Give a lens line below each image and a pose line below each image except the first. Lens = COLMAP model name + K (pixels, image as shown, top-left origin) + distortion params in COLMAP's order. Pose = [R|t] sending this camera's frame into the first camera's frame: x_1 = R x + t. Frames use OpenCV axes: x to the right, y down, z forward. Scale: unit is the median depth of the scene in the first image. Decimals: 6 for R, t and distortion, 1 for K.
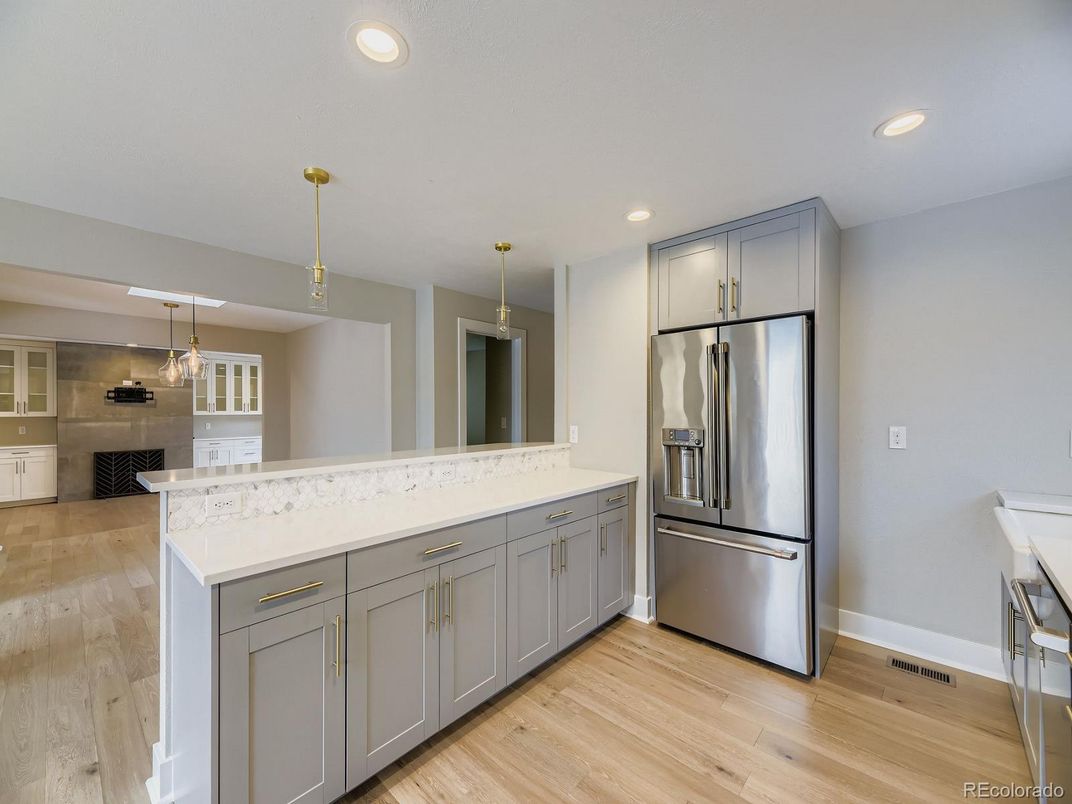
lens RADIAL K [[434.3, 0, 531.7], [0, 434.3, 409.0], [0, 0, 1]] dist [0.010979, -0.001210]
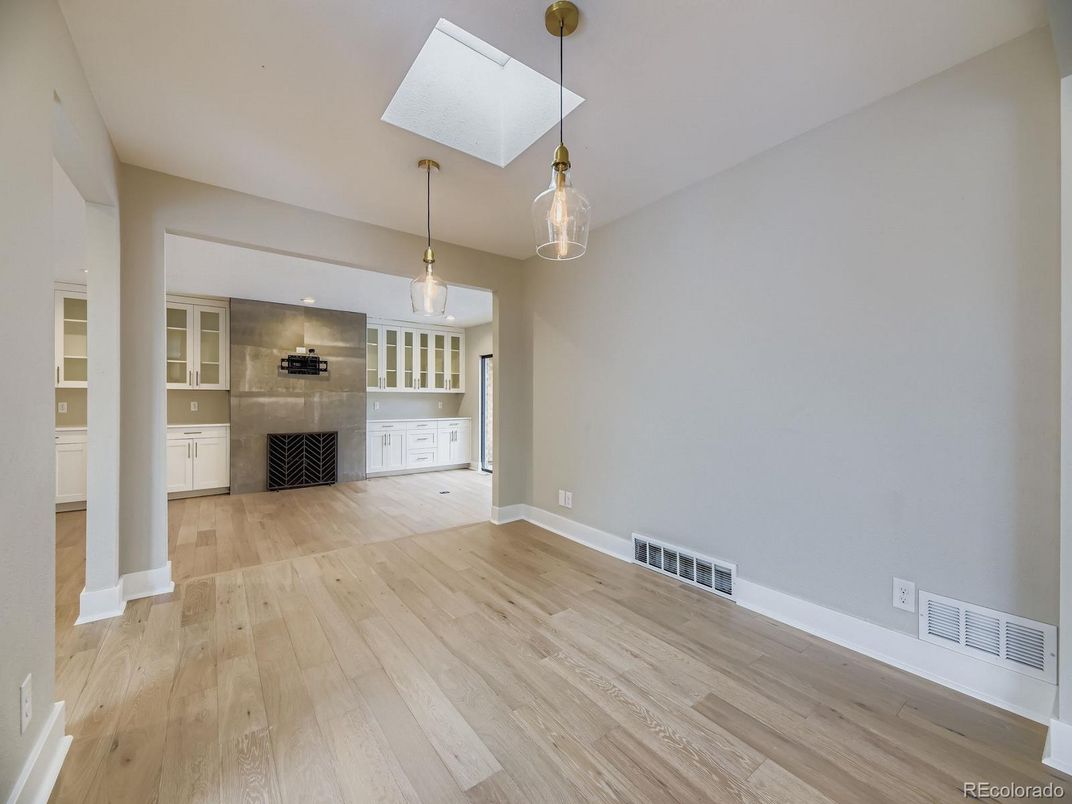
lens RADIAL K [[434.3, 0, 542.5], [0, 434.3, 399.1], [0, 0, 1]] dist [0.010979, -0.001210]
pose [[0.984392, 0.001752, -0.175981, -0.346842], [-0.001960, 0.999998, -0.001009, 0.033547], [0.175979, 0.001338, 0.984393, 0.286937]]
